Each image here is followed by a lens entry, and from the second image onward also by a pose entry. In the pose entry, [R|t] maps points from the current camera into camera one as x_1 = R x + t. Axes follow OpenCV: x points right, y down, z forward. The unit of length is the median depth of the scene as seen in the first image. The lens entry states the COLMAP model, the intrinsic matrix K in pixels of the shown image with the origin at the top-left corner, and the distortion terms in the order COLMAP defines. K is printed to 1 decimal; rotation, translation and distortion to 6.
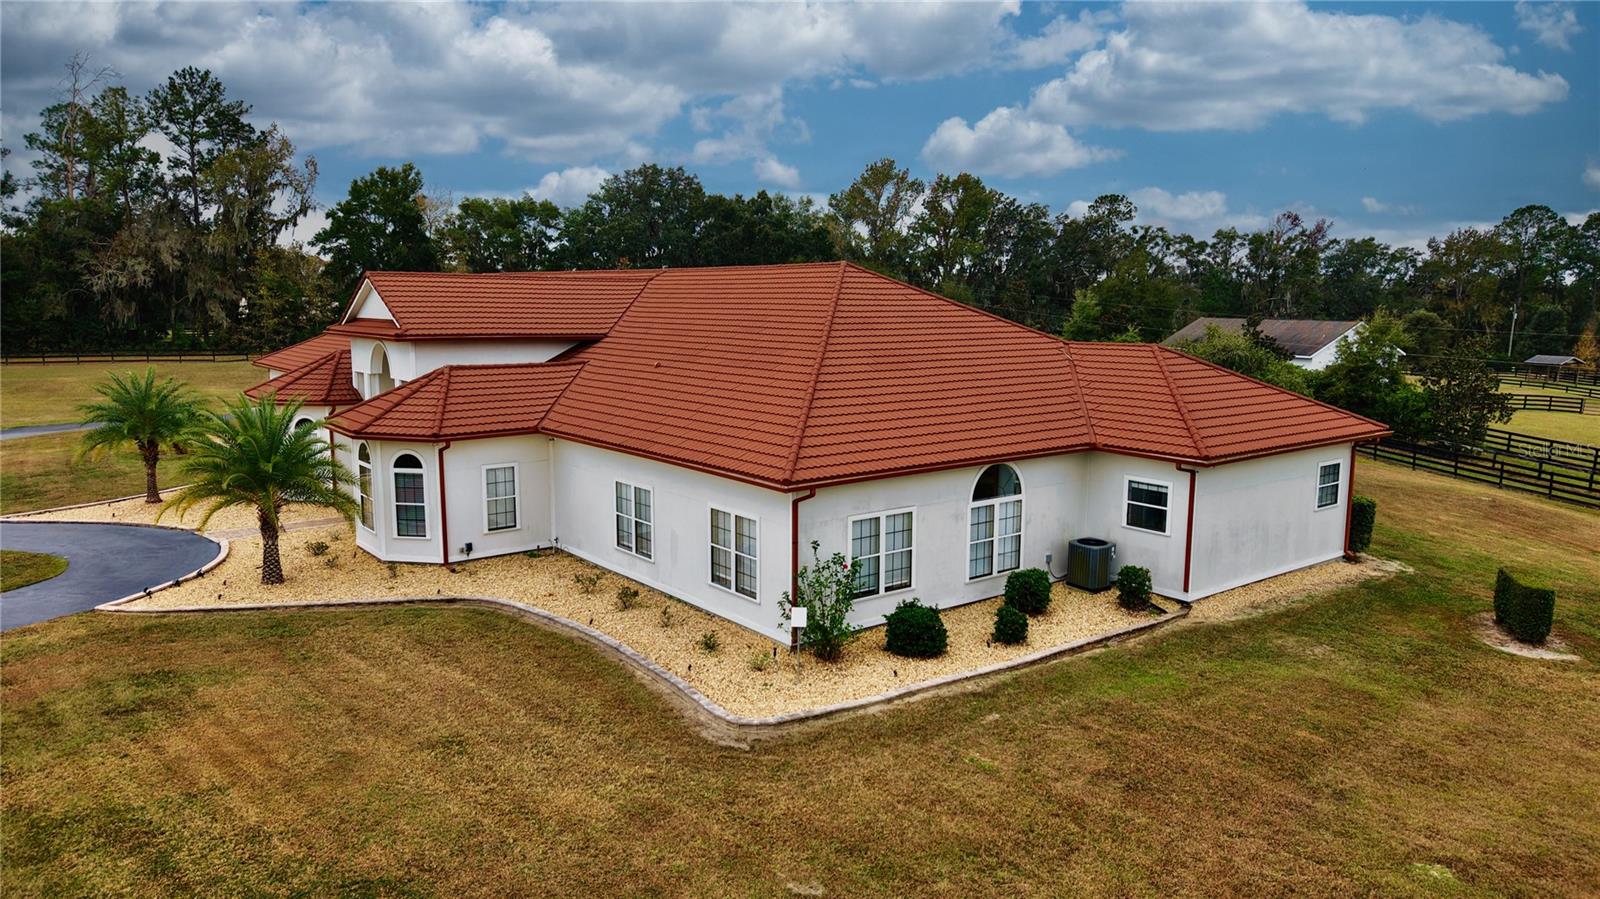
lens RADIAL K [[1036.3, 0, 800.0], [0, 1036.3, 449.5], [0, 0, 1]] dist [0.056316, -0.069645]
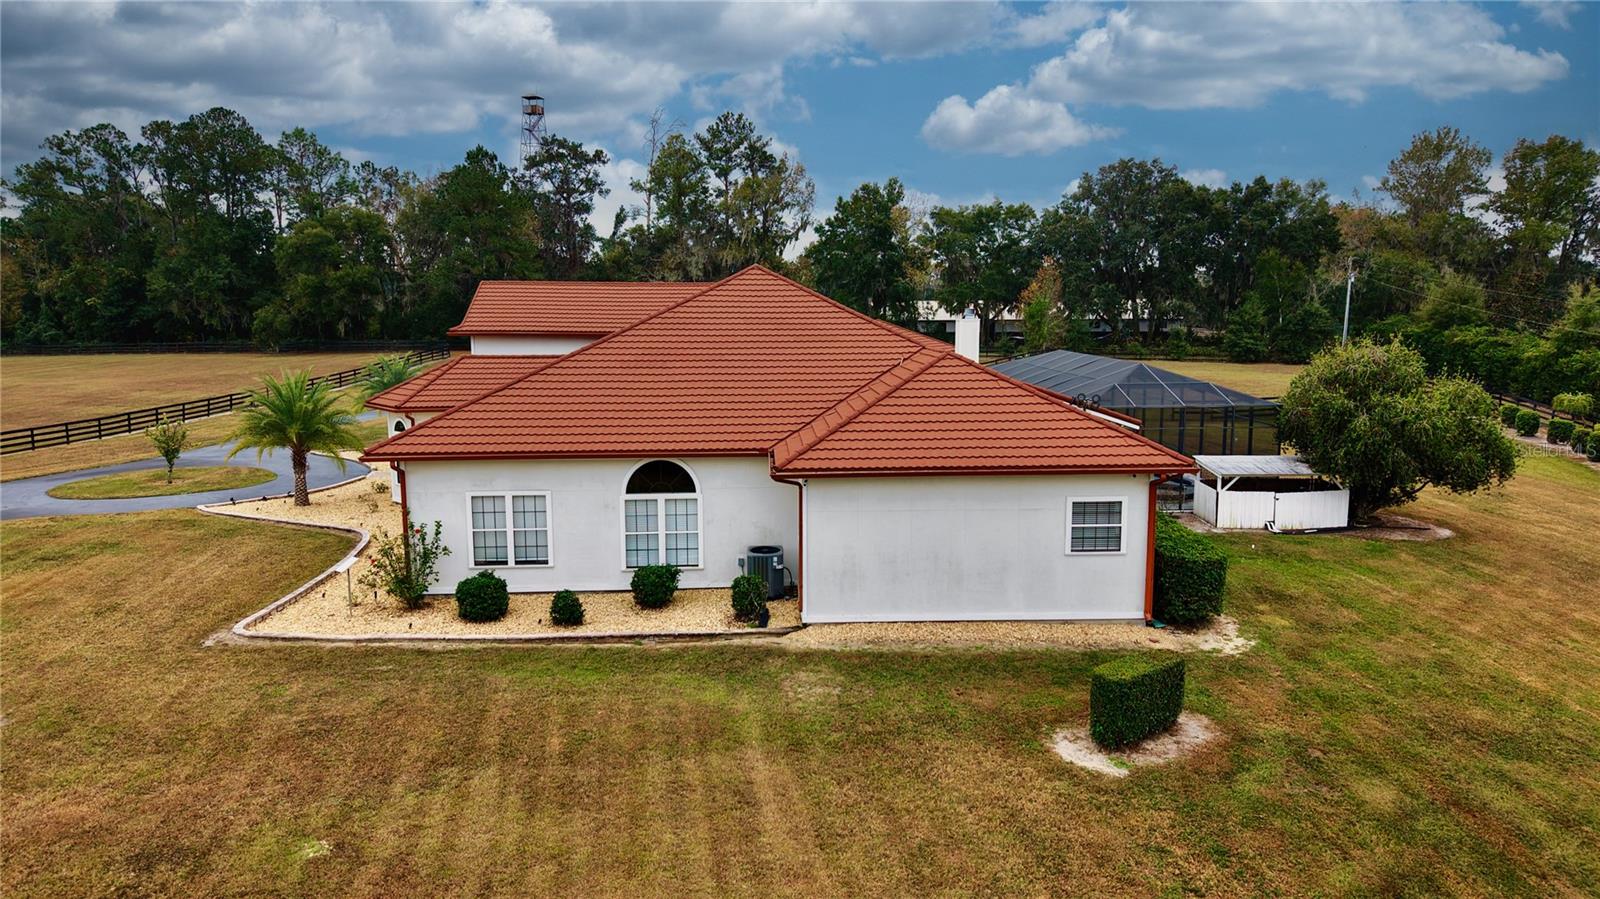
lens RADIAL K [[1036.3, 0, 800.0], [0, 1036.3, 449.5], [0, 0, 1]] dist [0.056316, -0.069645]
pose [[0.825917, 0.074935, -0.558789, 0.909749], [-0.075429, 0.996904, 0.022198, -0.031717], [0.558723, 0.023815, 0.829013, 0.229607]]
